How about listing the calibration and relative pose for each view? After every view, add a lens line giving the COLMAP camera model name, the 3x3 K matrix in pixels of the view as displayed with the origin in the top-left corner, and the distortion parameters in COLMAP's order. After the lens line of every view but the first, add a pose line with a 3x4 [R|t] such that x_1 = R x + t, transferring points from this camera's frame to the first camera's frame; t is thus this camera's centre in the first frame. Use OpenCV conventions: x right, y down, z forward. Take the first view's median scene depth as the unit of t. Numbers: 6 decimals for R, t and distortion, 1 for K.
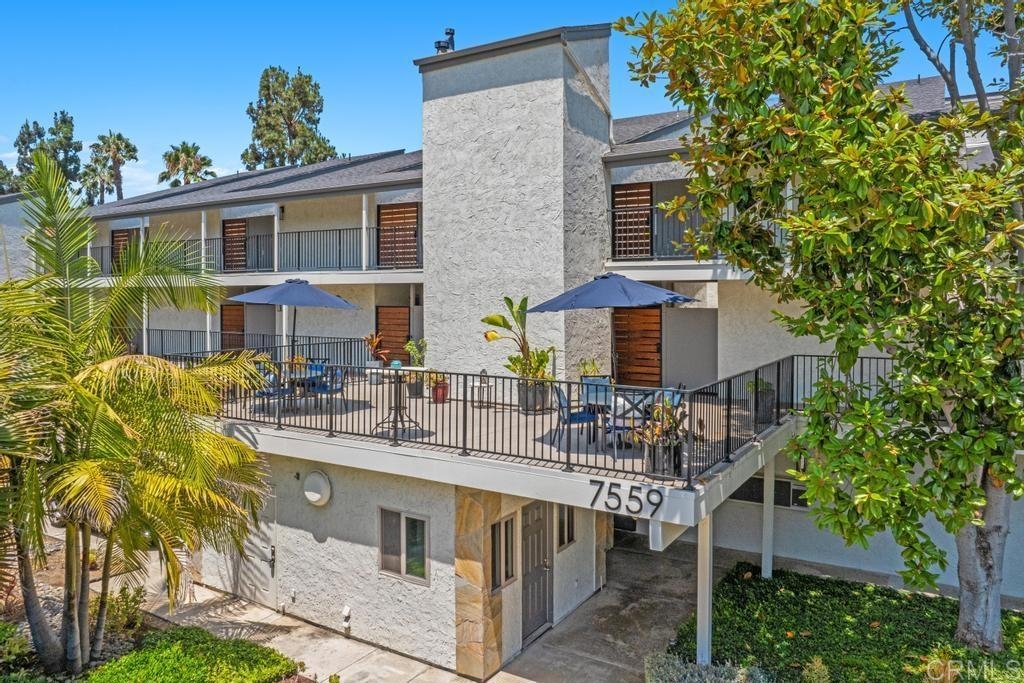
lens RADIAL K [[720.5, 0, 510.4], [0, 720.5, 297.1], [0, 0, 1]] dist [-0.055124, 0.023303]
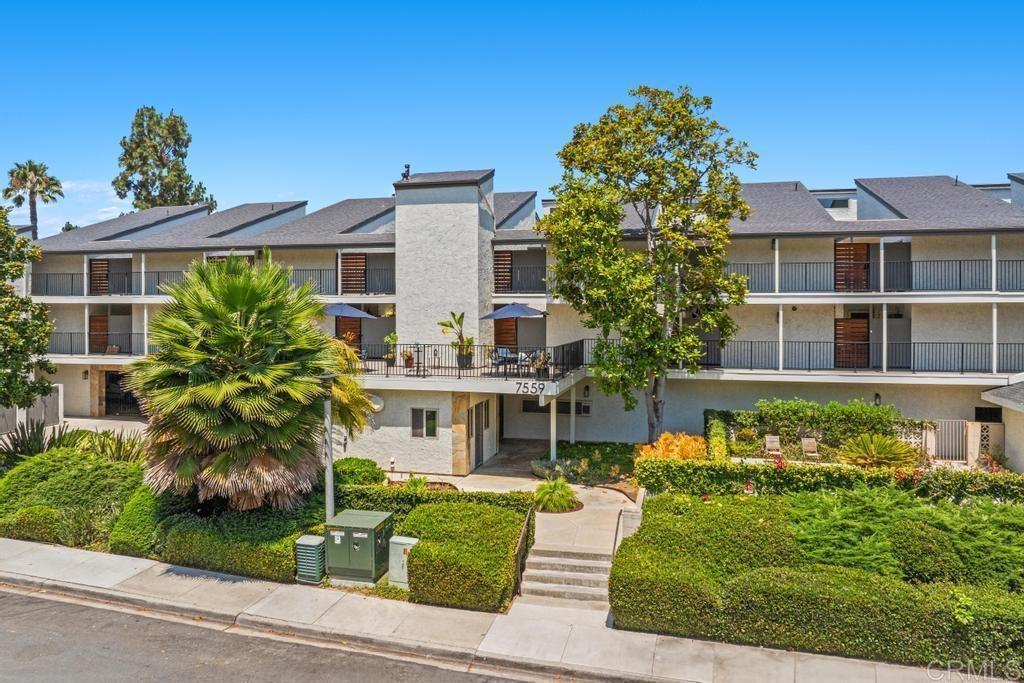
lens RADIAL K [[720.5, 0, 514.5], [0, 720.5, 306.8], [0, 0, 1]] dist [-0.055124, 0.023303]
pose [[0.952655, 0.001743, 0.304048, -0.451348], [-0.001467, 0.999998, -0.001136, -0.012950], [-0.304049, 0.000636, 0.952656, -0.977775]]
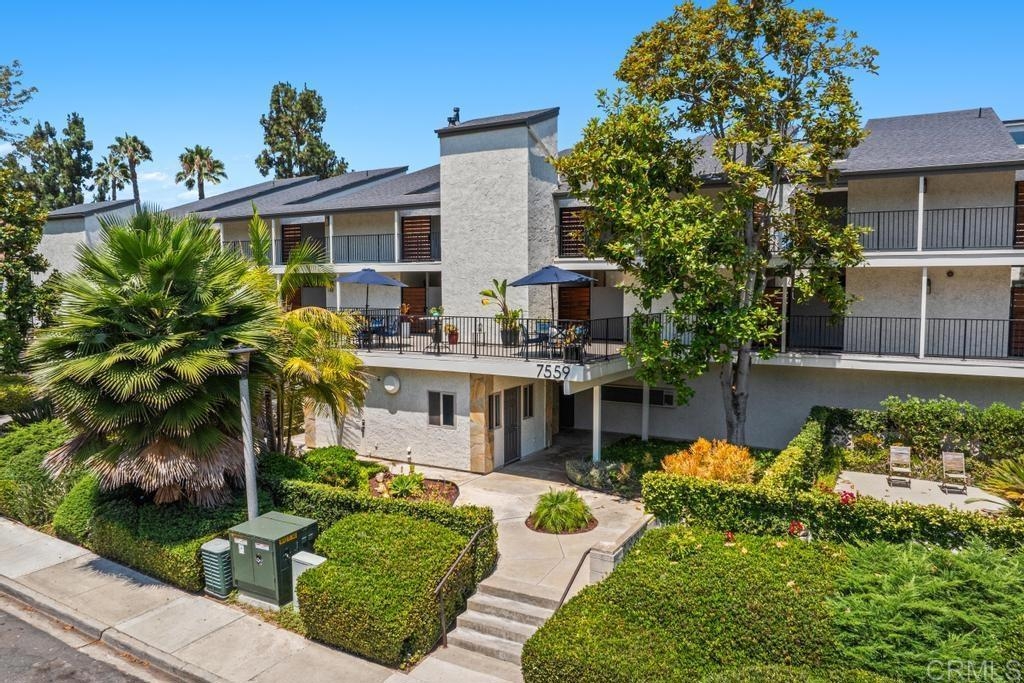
lens RADIAL K [[720.5, 0, 514.0], [0, 720.5, 339.5], [0, 0, 1]] dist [-0.055124, 0.023303]
pose [[0.999267, -0.002558, 0.038203, -0.024013], [-0.000253, 0.997302, 0.073402, 0.017549], [-0.038287, -0.073358, 0.996570, -0.711317]]
